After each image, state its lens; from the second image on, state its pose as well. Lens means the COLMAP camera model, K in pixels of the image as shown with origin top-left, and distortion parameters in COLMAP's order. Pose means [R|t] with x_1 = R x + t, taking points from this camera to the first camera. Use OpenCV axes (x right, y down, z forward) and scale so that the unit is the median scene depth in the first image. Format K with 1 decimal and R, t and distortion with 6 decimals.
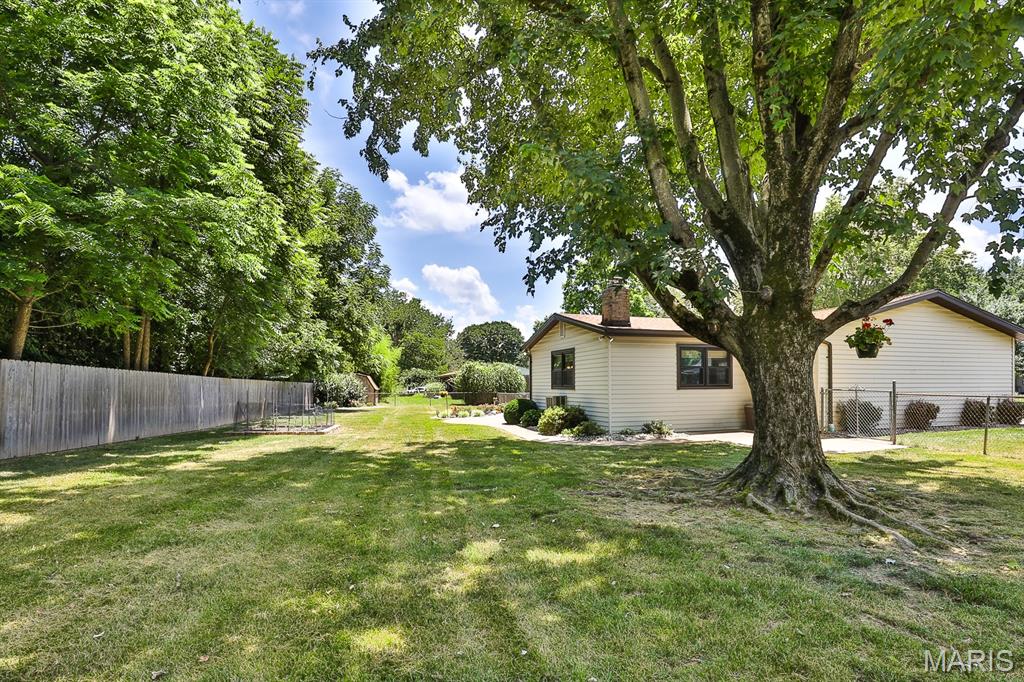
lens RADIAL K [[501.2, 0, 512.0], [0, 501.2, 341.0], [0, 0, 1]] dist [-0.042072, 0.000225]
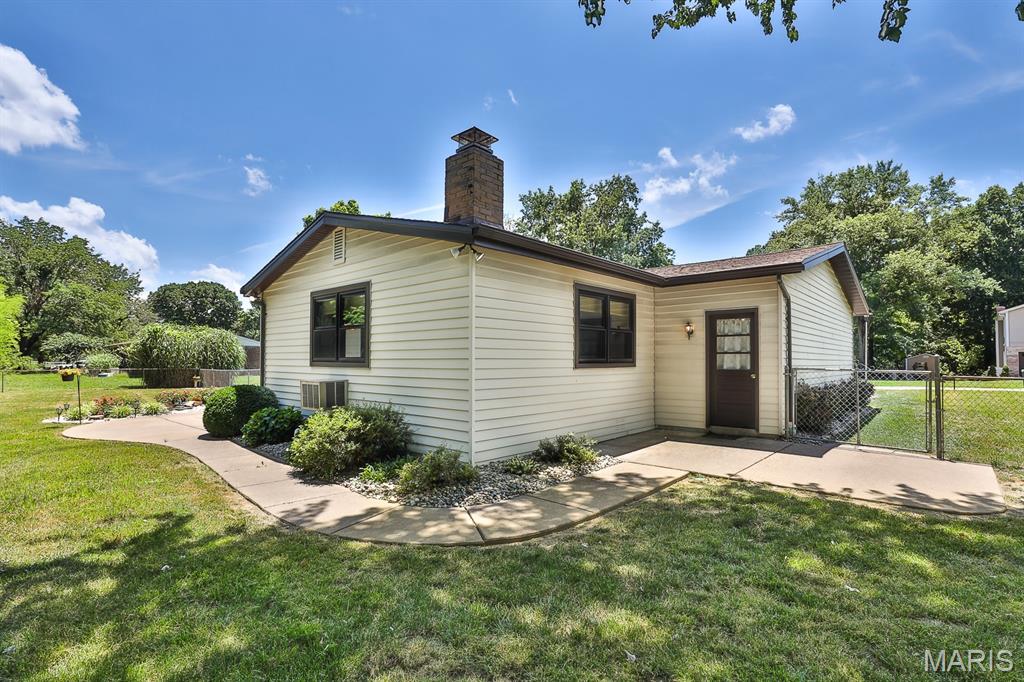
lens RADIAL K [[501.2, 0, 512.0], [0, 501.2, 341.0], [0, 0, 1]] dist [-0.042072, 0.000225]
pose [[0.864726, 0.020561, 0.501823, 0.003151], [-0.046824, 0.998110, 0.039792, 0.038762], [-0.500057, -0.057906, 0.864055, 0.447329]]
